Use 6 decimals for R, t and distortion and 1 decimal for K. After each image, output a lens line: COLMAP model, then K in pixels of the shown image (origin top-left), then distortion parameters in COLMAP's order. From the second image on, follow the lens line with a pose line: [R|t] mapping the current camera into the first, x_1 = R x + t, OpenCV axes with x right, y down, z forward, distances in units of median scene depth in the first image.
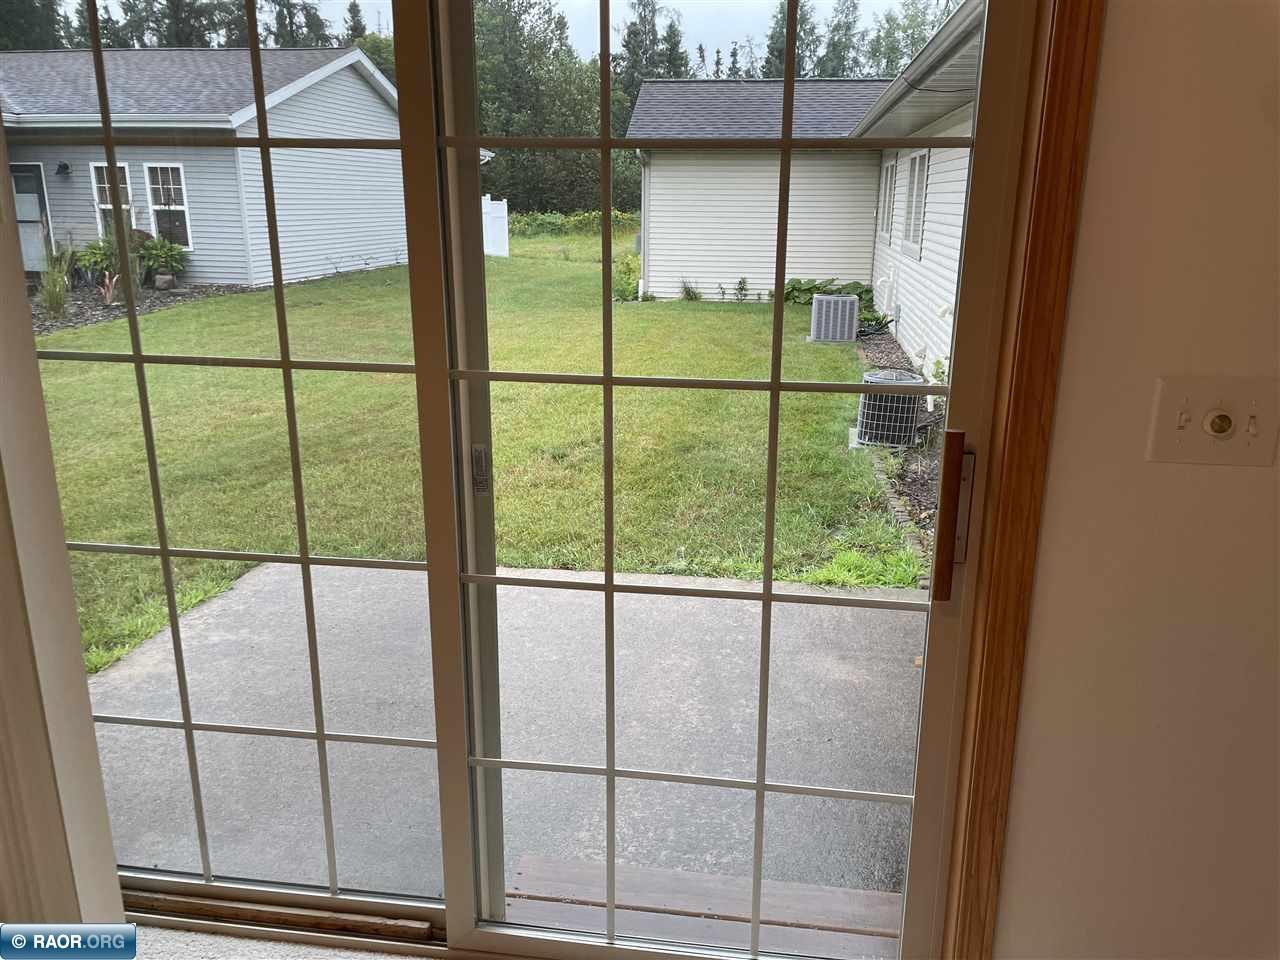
lens RADIAL K [[971.4, 0, 639.1], [0, 971.4, 476.3], [0, 0, 1]] dist [0.084487, -0.102306]
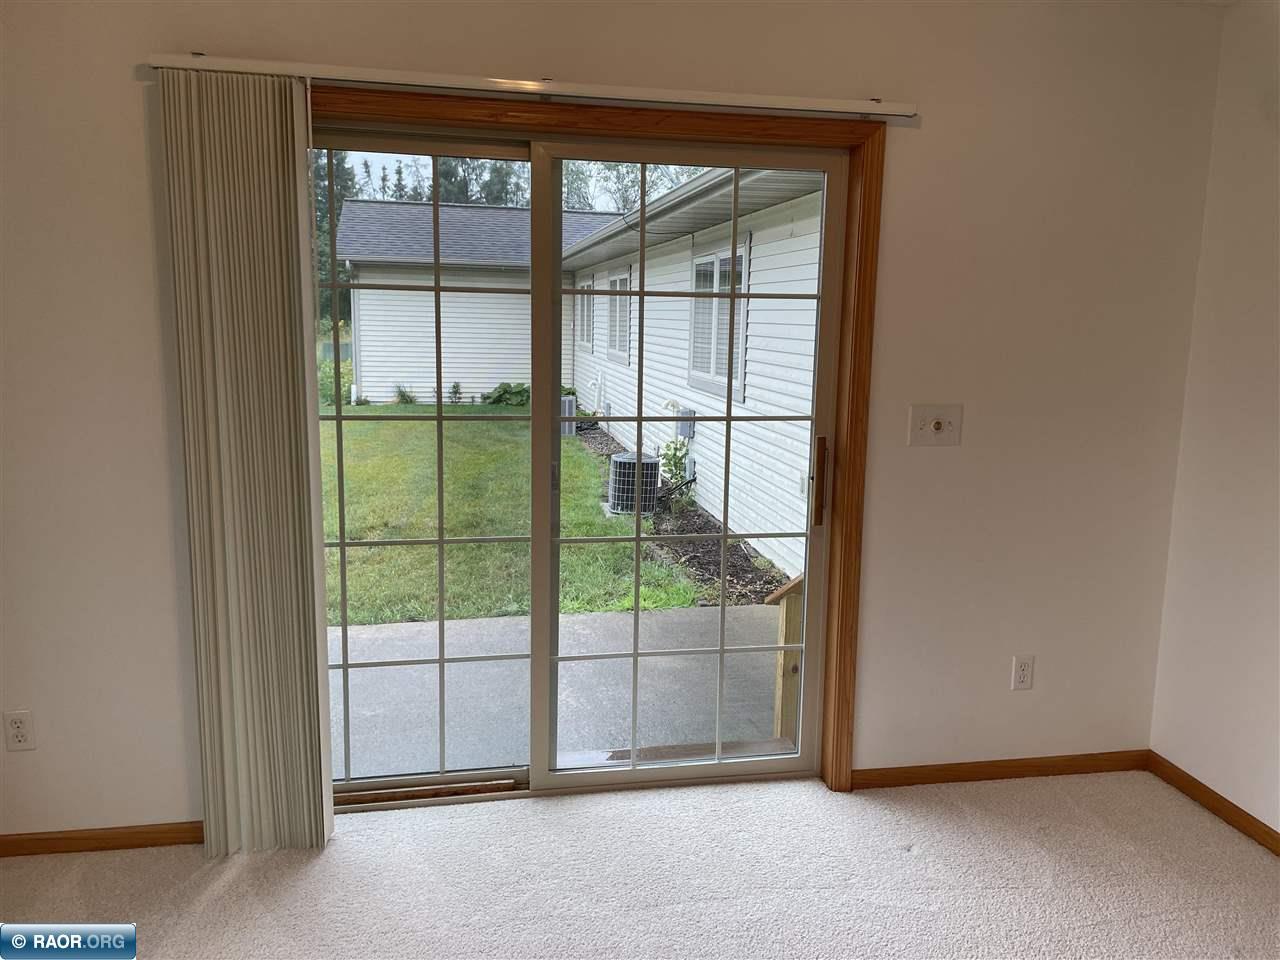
lens RADIAL K [[971.4, 0, 640.8], [0, 971.4, 479.8], [0, 0, 1]] dist [0.084487, -0.102306]
pose [[0.945441, -0.043878, 0.322824, -0.072181], [0.077107, 0.992873, -0.090869, 0.020811], [-0.316536, 0.110803, 0.942087, -0.080046]]
